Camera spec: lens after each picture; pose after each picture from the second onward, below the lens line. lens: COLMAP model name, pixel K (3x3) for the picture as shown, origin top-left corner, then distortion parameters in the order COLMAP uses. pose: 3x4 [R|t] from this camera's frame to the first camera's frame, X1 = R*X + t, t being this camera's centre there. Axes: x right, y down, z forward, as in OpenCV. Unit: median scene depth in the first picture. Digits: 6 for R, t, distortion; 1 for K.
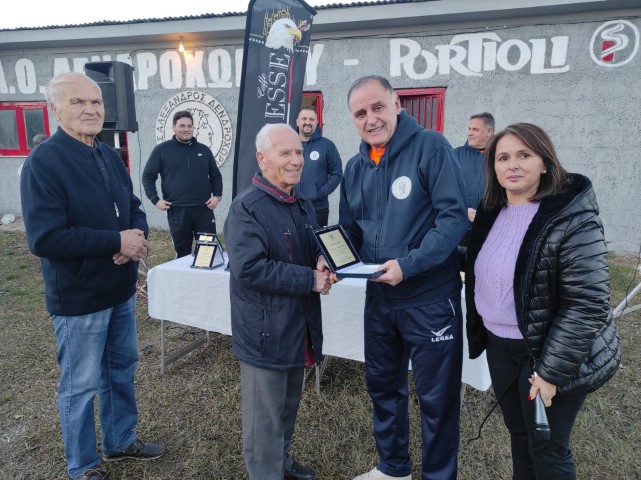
lens RADIAL K [[467.4, 0, 321.1], [0, 467.4, 240.4], [0, 0, 1]] dist [0.039816, -0.021028]
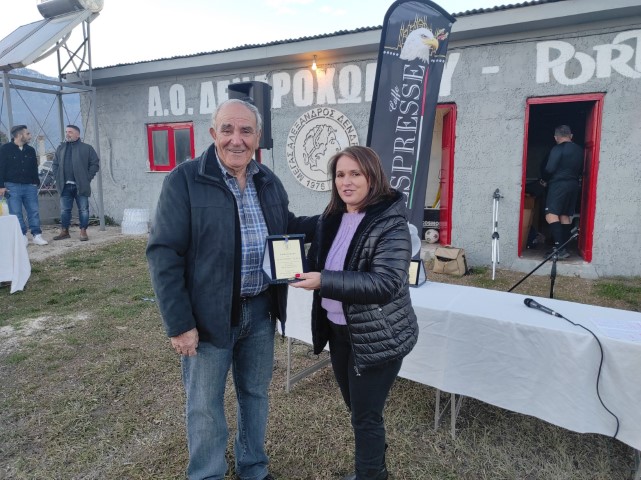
lens RADIAL K [[464.8, 0, 323.5], [0, 464.8, 240.6], [0, 0, 1]] dist [0.045392, -0.026718]
pose [[0.970921, 0.035110, -0.236813, -0.025786], [-0.041397, 0.998909, -0.021624, -0.009852], [0.235795, 0.030799, 0.971315, 0.034771]]
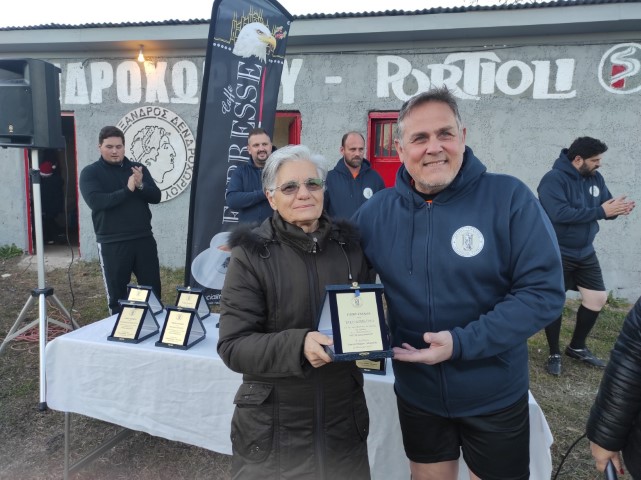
lens RADIAL K [[454.6, 0, 324.1], [0, 454.6, 241.8], [0, 0, 1]] dist [0.037399, -0.020003]
pose [[0.998315, 0.017070, 0.055459, 0.004099], [-0.014611, 0.998905, -0.044454, -0.036240], [-0.056157, 0.043569, 0.997471, 0.161448]]
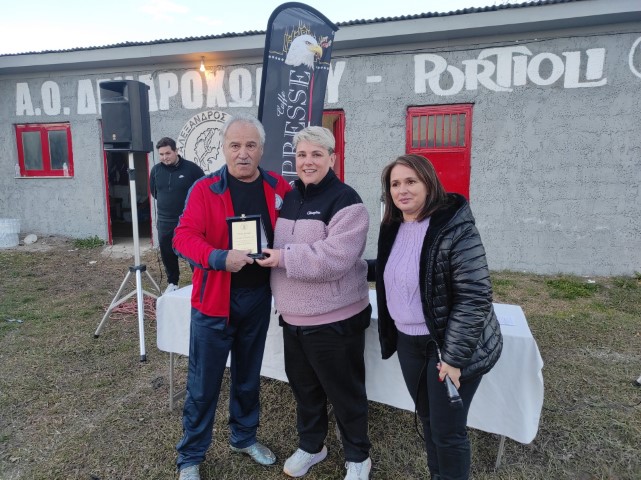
lens RADIAL K [[463.1, 0, 323.4], [0, 463.1, 242.1], [0, 0, 1]] dist [0.041914, -0.025007]
pose [[0.999031, 0.001431, -0.043981, 0.002351], [-0.002853, 0.999474, -0.032293, -0.011802], [0.043911, 0.032387, 0.998510, 0.048535]]
